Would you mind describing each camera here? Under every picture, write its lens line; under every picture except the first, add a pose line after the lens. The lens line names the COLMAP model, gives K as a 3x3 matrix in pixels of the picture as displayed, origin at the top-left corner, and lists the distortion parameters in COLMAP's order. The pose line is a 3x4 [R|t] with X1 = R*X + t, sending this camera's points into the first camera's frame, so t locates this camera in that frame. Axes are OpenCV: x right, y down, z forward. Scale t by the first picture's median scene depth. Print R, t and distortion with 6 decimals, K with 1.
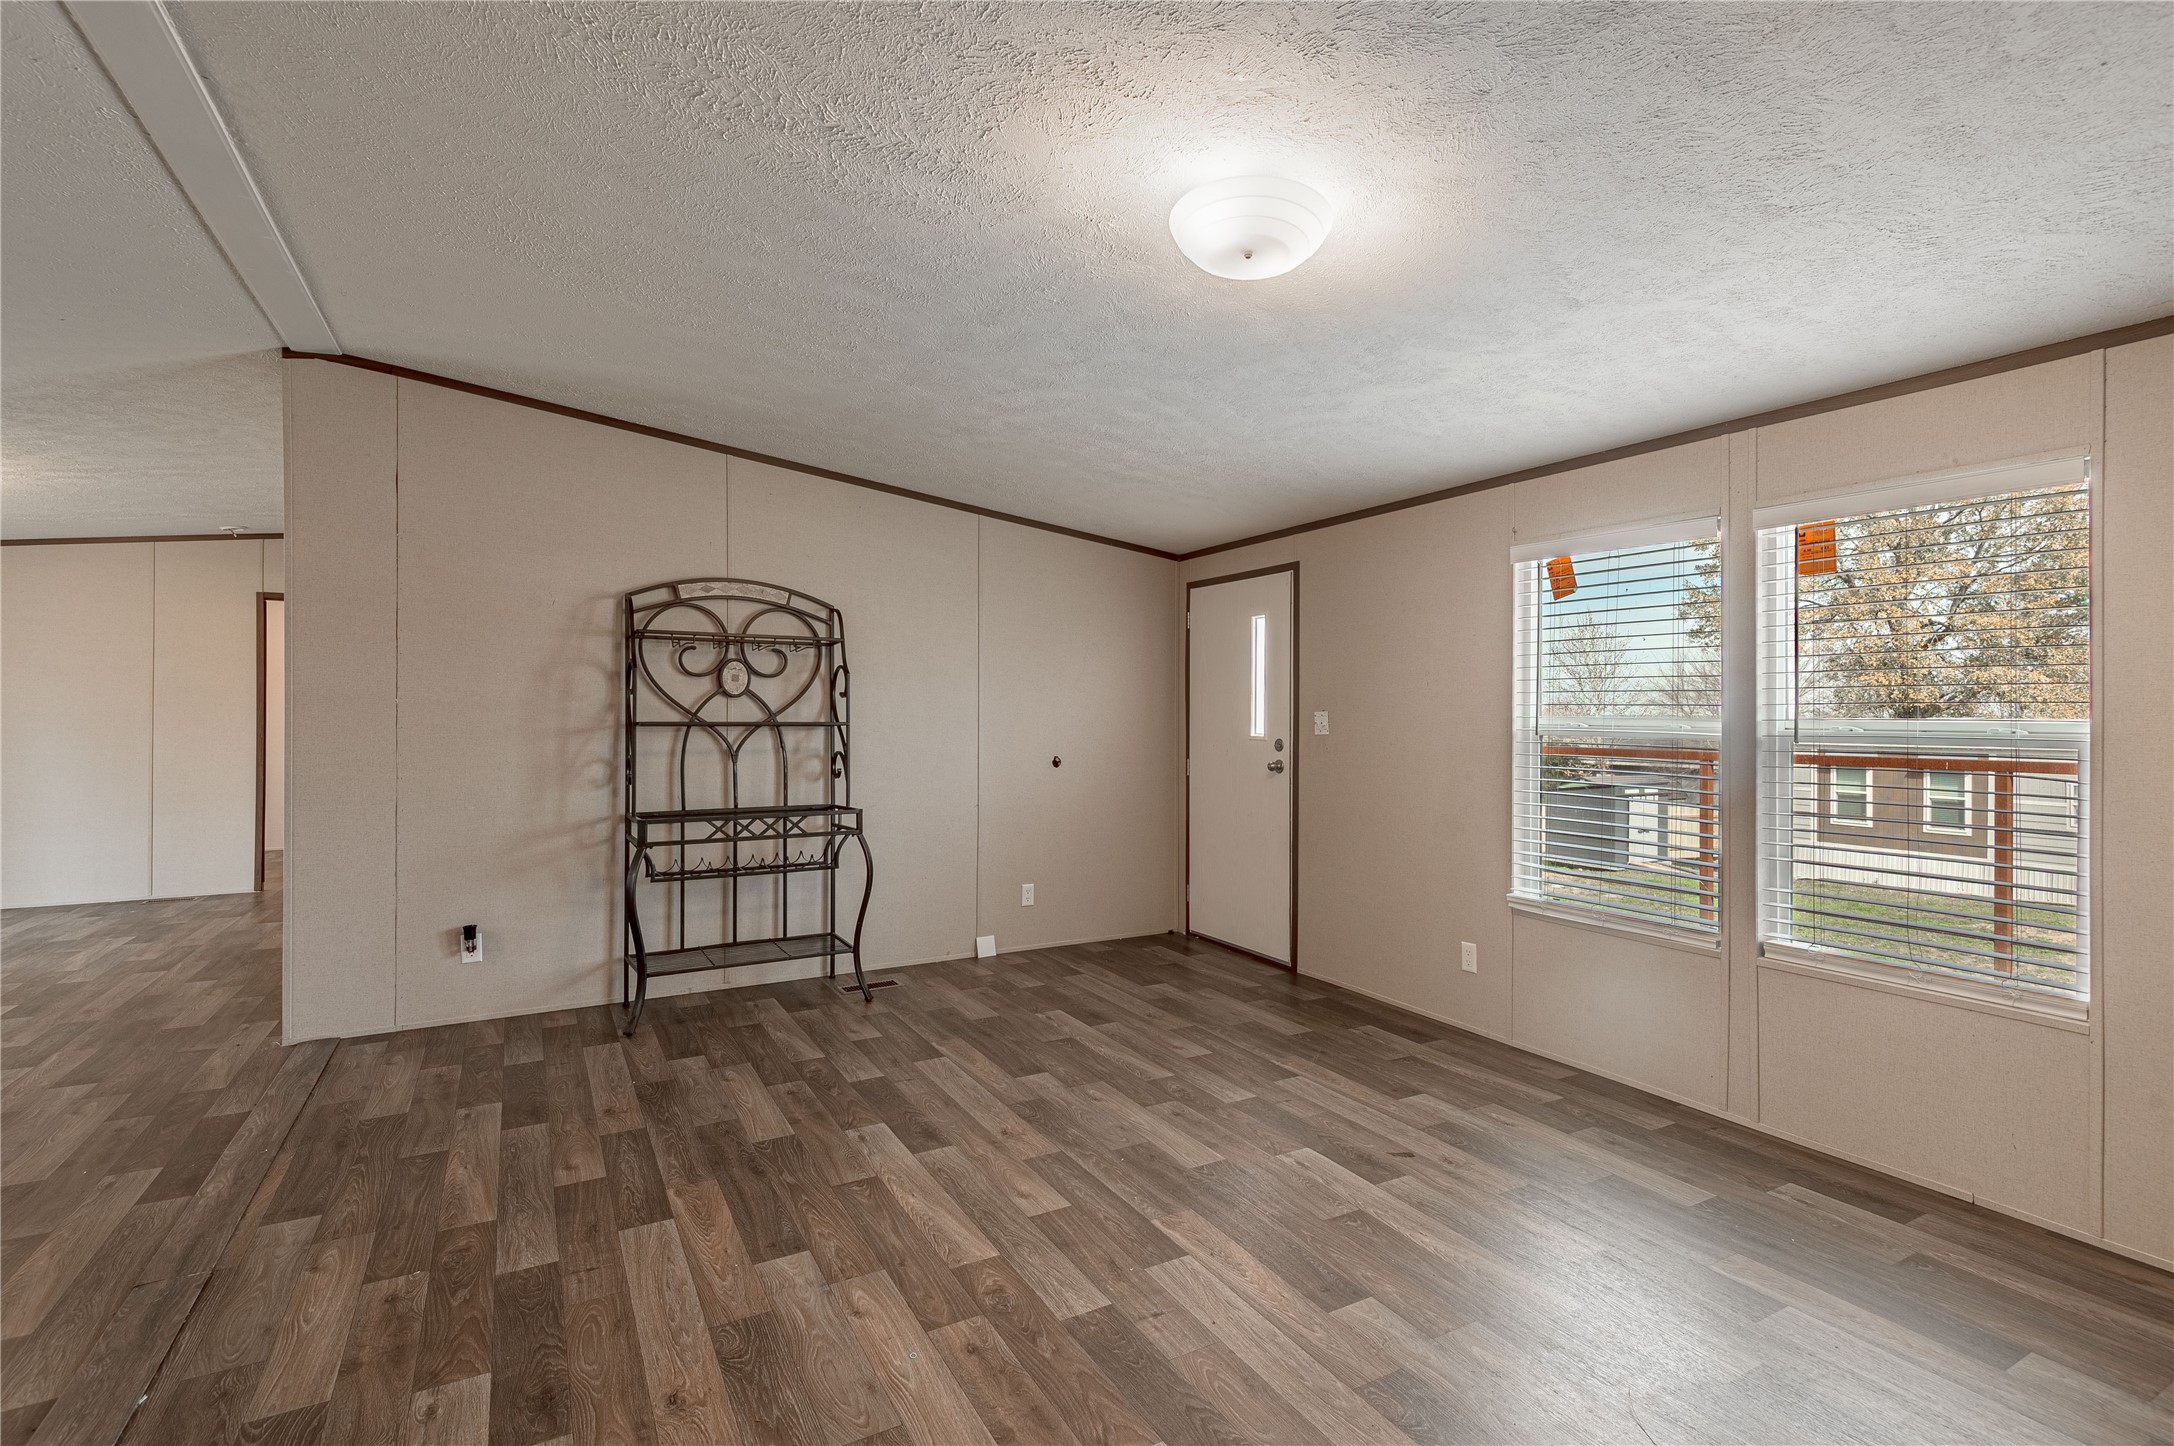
lens RADIAL K [[1008.0, 0, 1070.2], [0, 1008.0, 734.1], [0, 0, 1]] dist [0.020650, -0.008113]
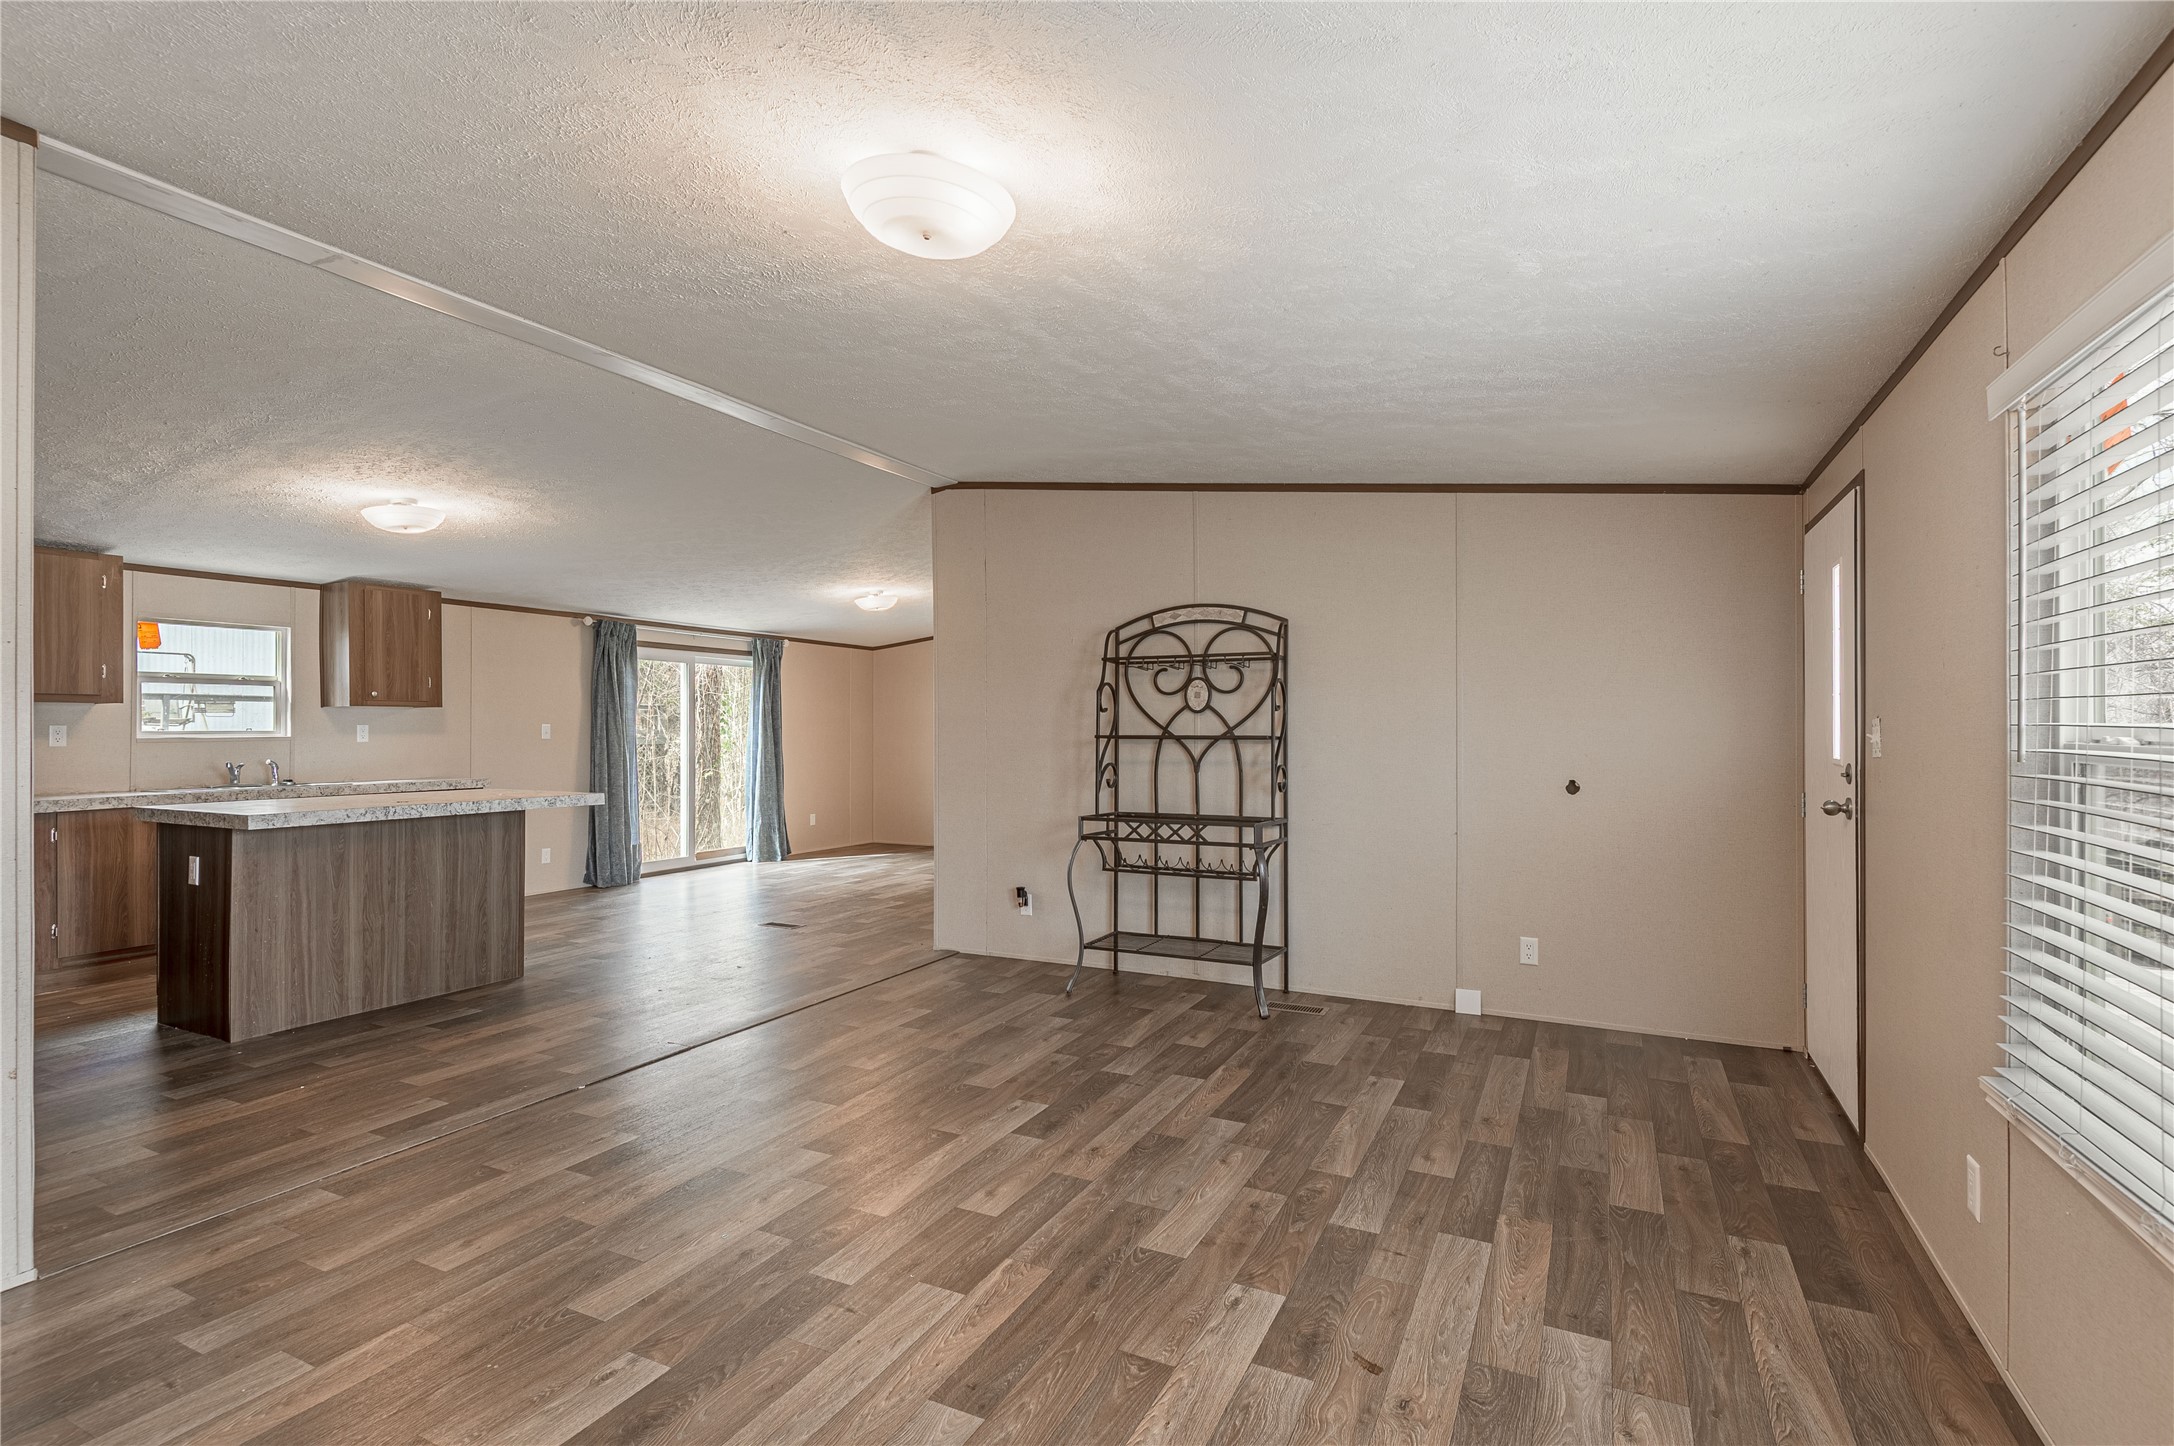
lens RADIAL K [[1008.0, 0, 1072.2], [0, 1008.0, 731.4], [0, 0, 1]] dist [0.020650, -0.008113]
pose [[0.565368, -0.000227, -0.824839, 0.484805], [-0.013568, 0.999862, -0.009575, -0.003989], [0.824727, 0.016605, 0.565287, 0.270140]]
